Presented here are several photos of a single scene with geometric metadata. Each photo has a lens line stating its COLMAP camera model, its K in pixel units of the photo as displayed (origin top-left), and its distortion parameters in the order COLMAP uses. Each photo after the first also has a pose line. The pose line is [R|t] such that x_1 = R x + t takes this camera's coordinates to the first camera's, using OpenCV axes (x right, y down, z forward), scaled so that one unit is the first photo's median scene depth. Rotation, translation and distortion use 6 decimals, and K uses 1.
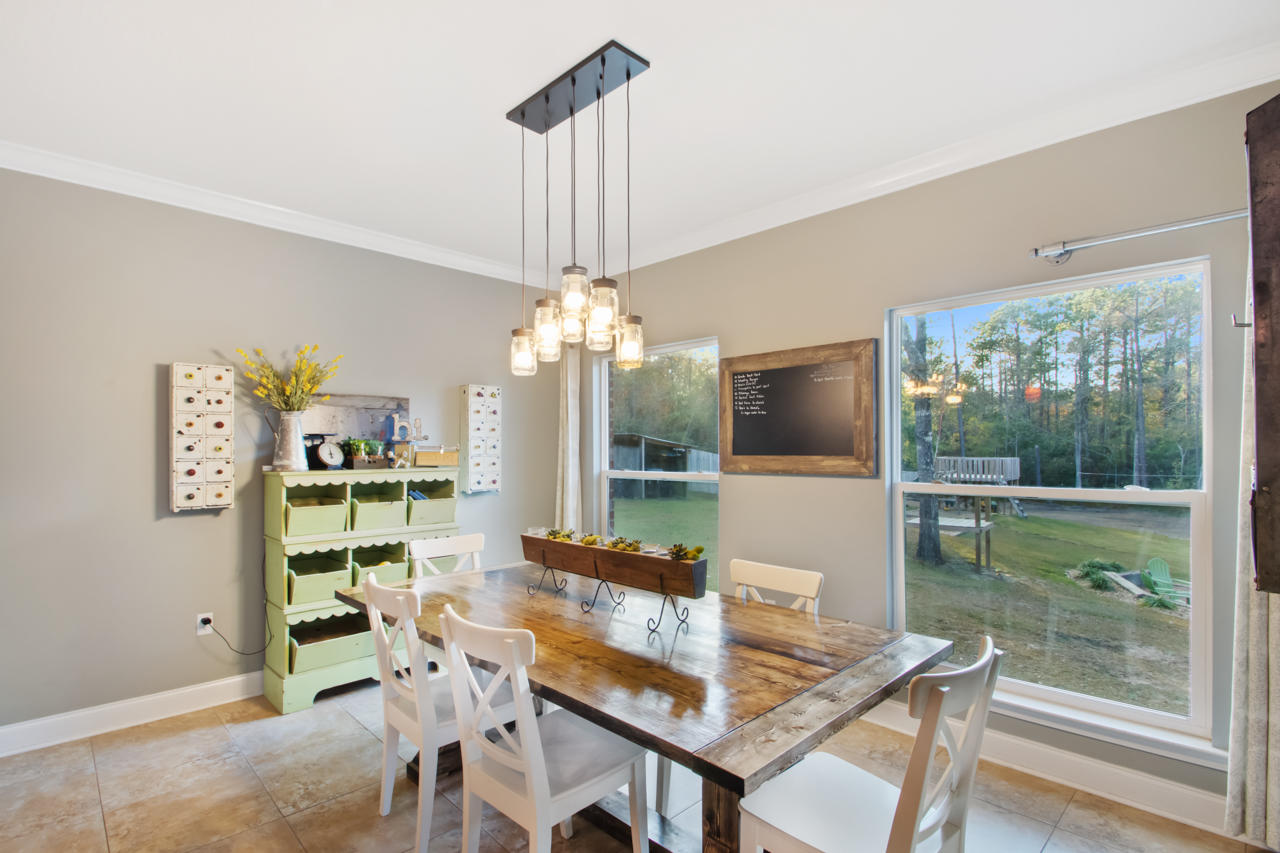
lens RADIAL K [[605.6, 0, 641.9], [0, 605.6, 449.9], [0, 0, 1]] dist [-0.000008, -0.000082]
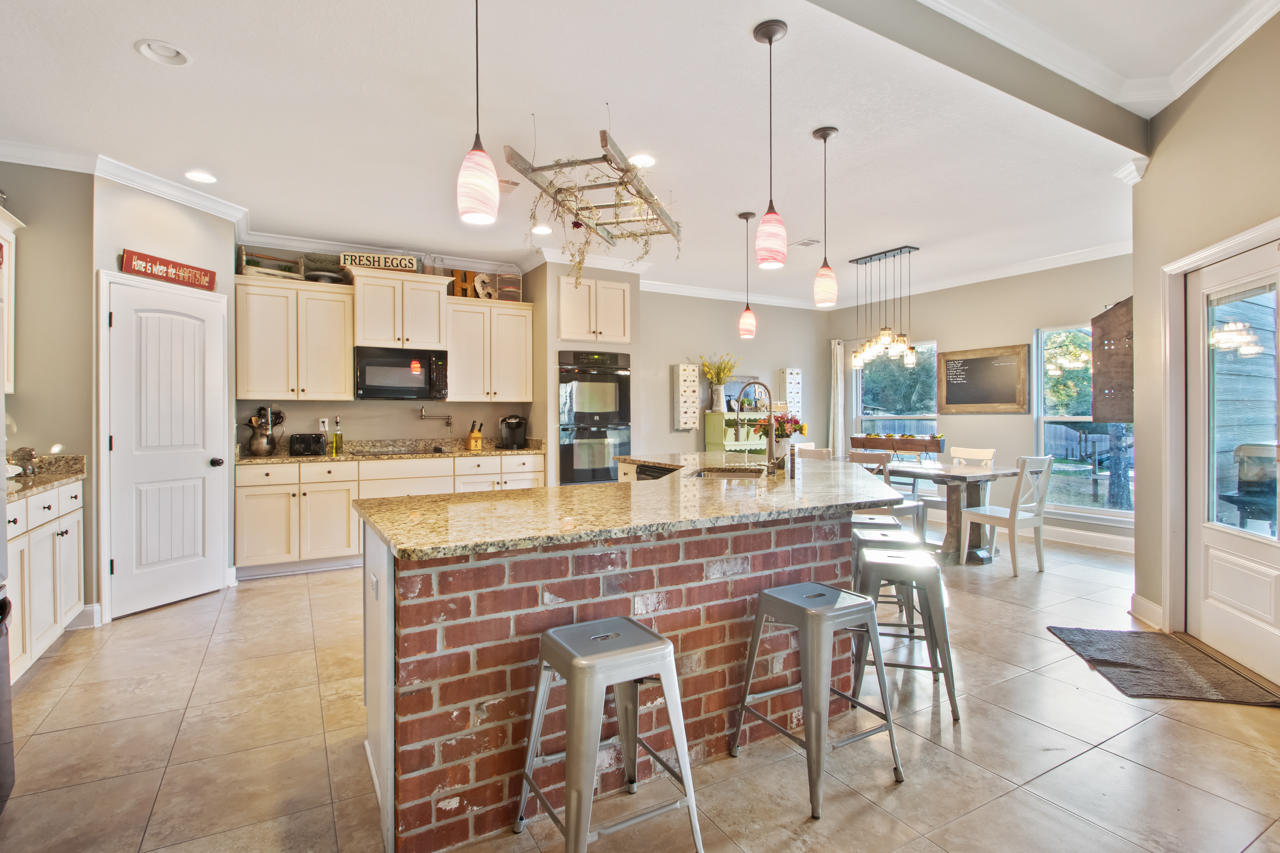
lens RADIAL K [[618.1, 0, 622.9], [0, 618.1, 416.8], [0, 0, 1]] dist [-0.001369, -0.000639]
pose [[0.959823, -0.000604, -0.280604, -0.299860], [0.001353, 0.999996, 0.002478, 0.044921], [0.280602, -0.002758, 0.959820, -1.224208]]
